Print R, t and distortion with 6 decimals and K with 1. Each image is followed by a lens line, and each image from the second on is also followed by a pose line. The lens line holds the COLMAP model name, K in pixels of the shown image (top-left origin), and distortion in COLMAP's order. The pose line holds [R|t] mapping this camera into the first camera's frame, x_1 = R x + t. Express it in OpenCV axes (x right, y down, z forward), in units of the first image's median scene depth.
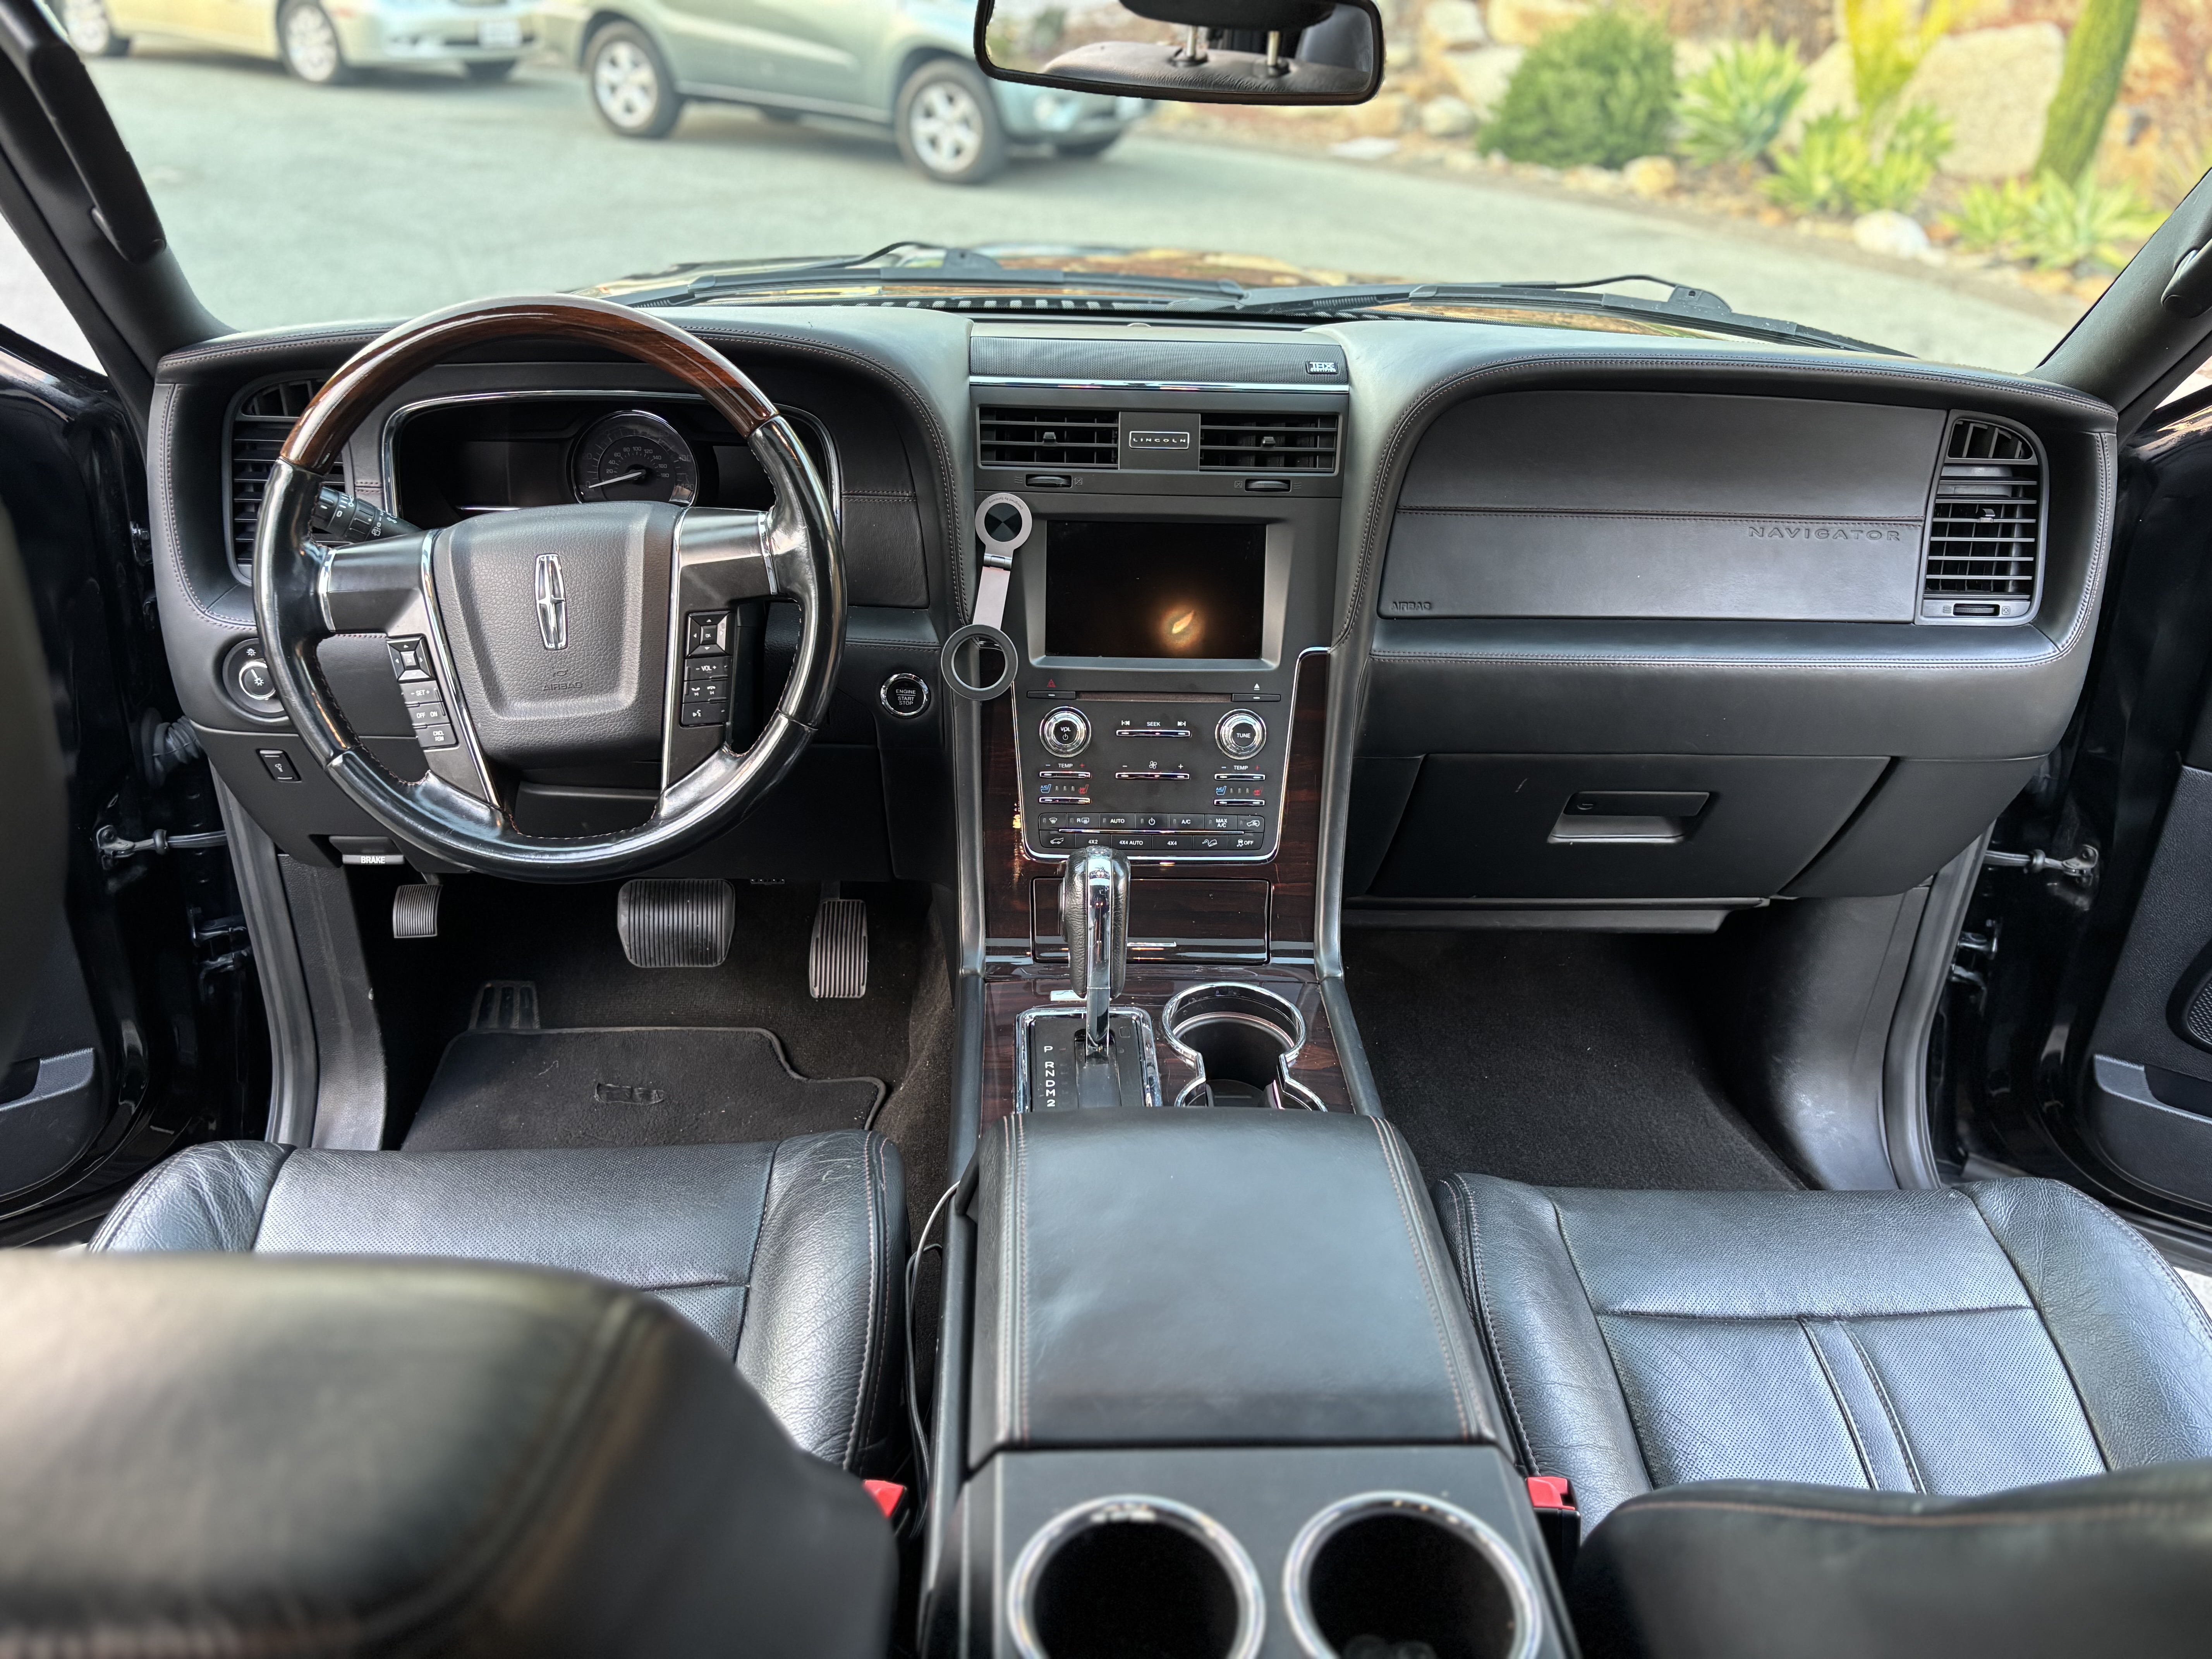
lens RADIAL K [[1647.4, 0, 1106.0], [0, 1647.4, 829.5], [0, 0, 1]] dist [0.052816, -0.062095]
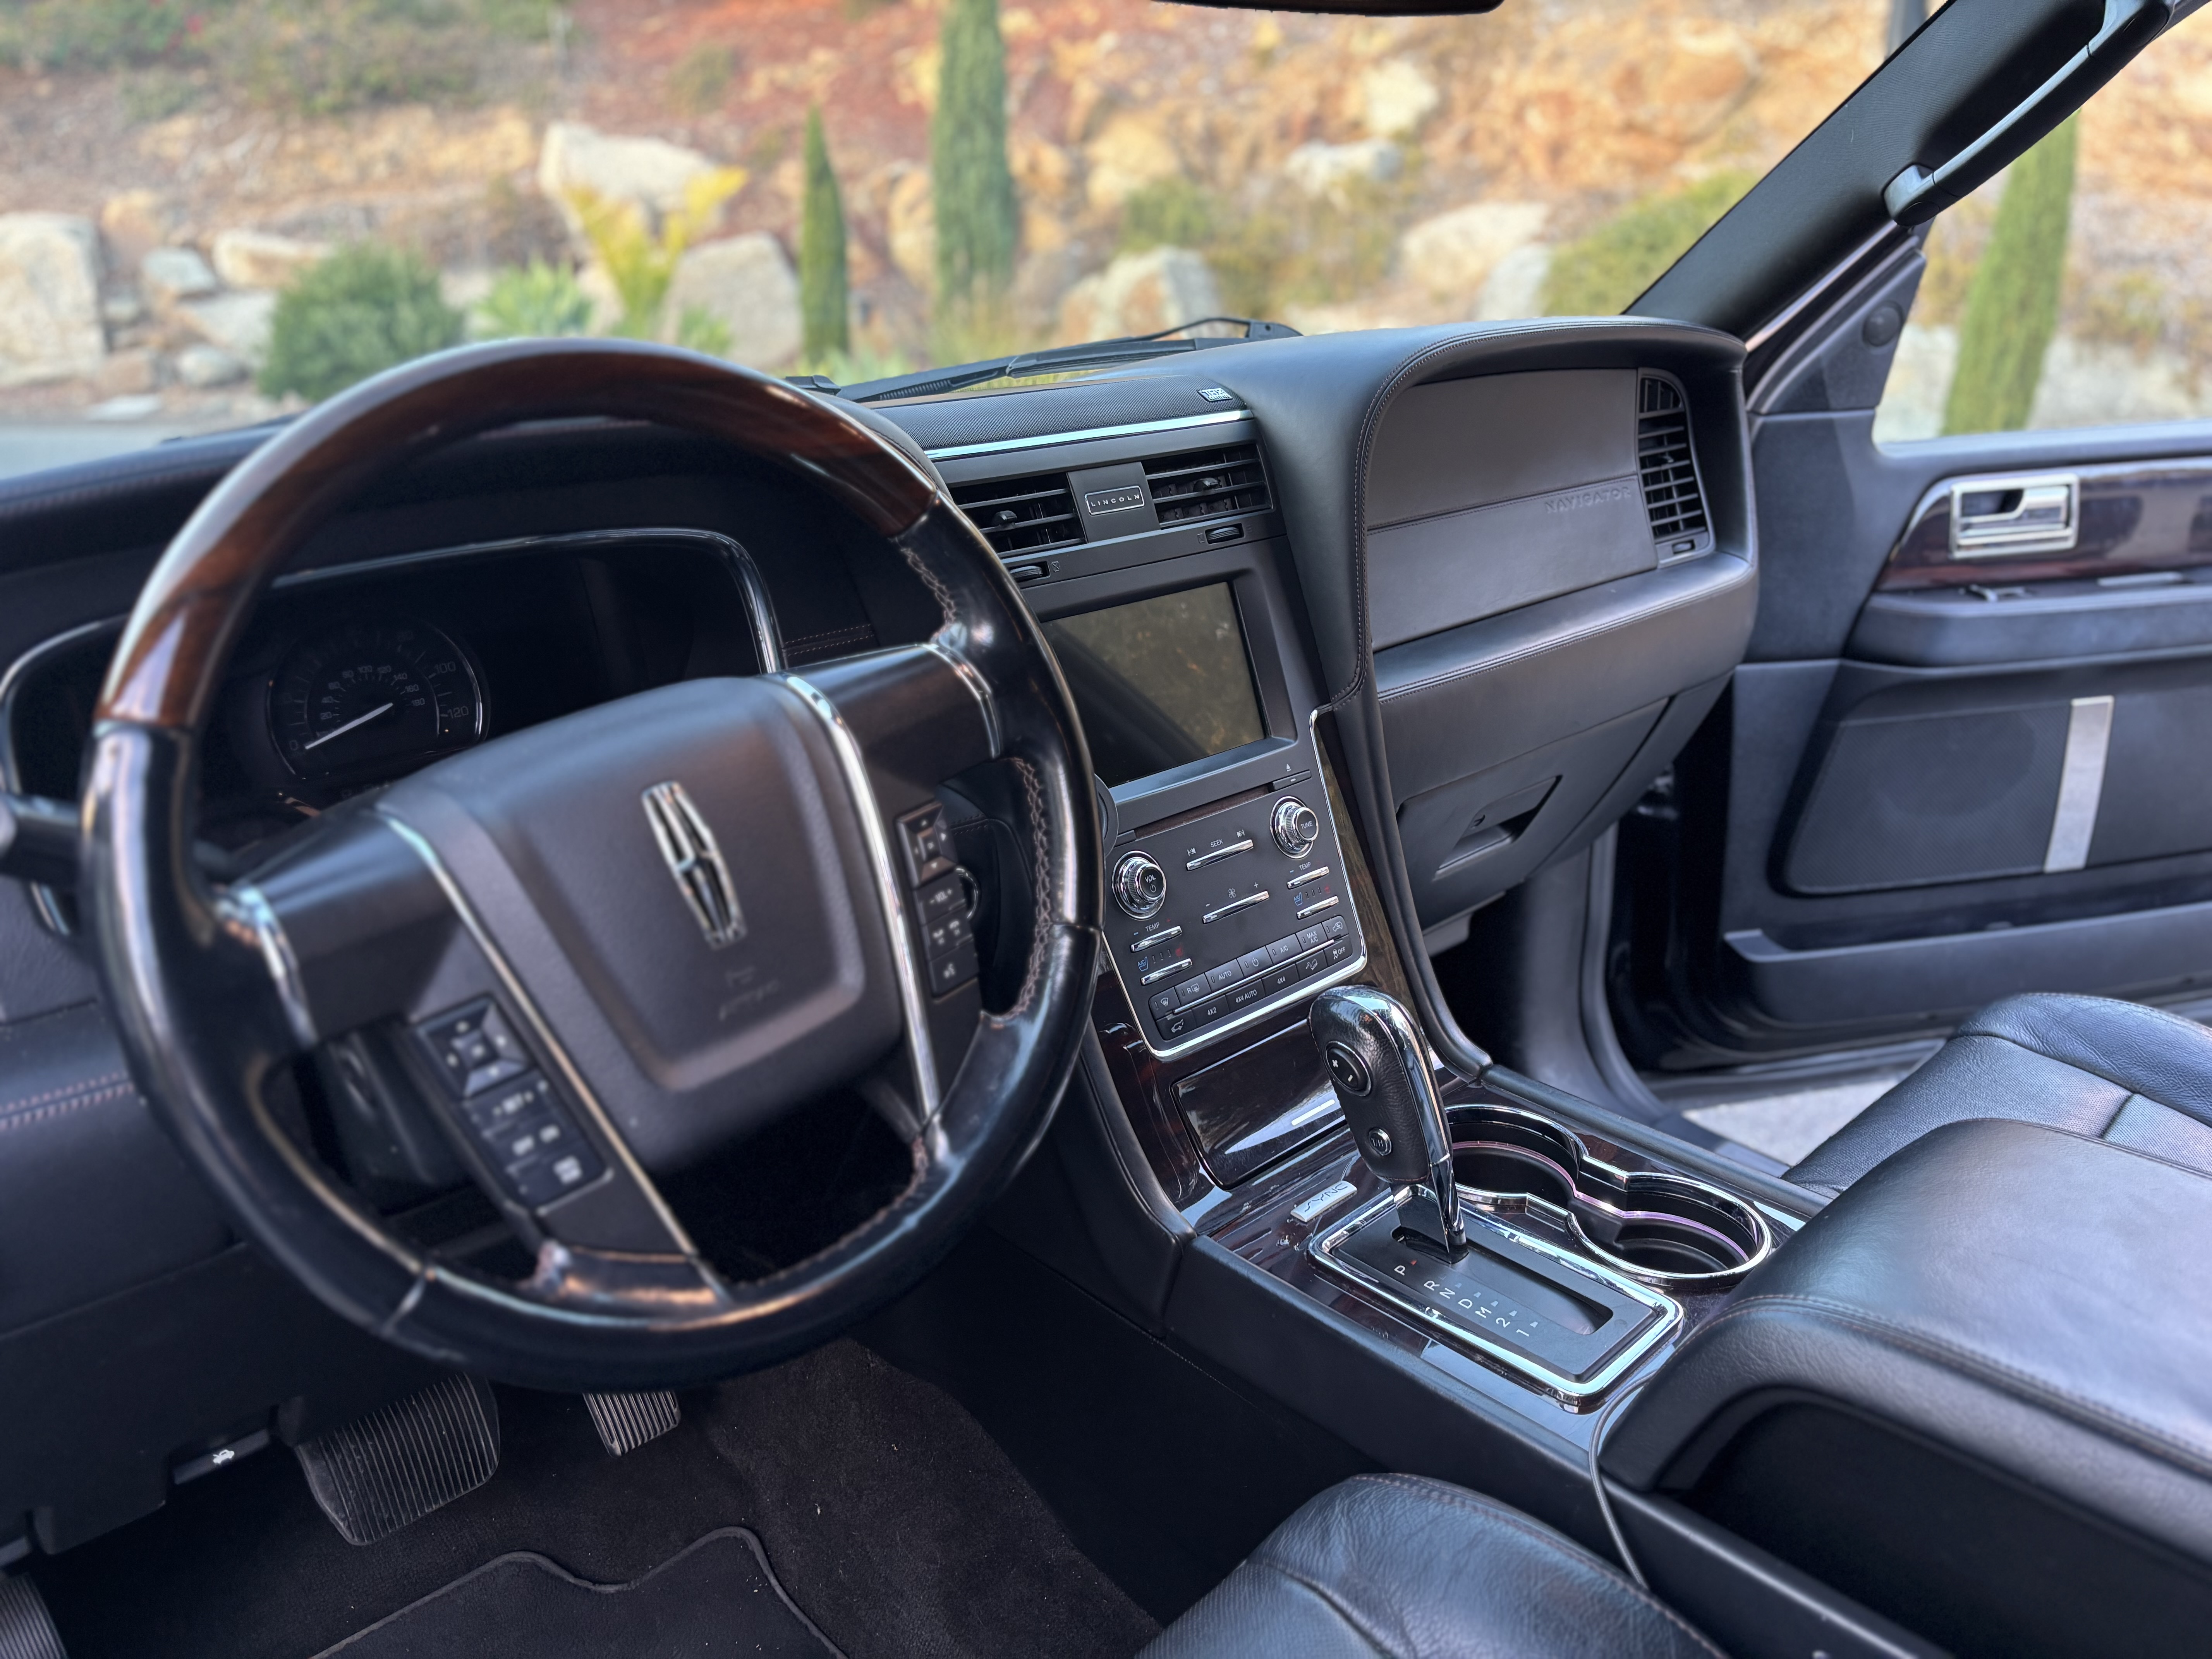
lens RADIAL K [[1647.4, 0, 1106.0], [0, 1647.4, 829.5], [0, 0, 1]] dist [0.052816, -0.062095]
pose [[0.752617, -0.268578, 0.601194, -0.459258], [0.343111, 0.939242, -0.009933, -0.077020], [-0.561999, 0.213752, 0.799042, 0.384508]]
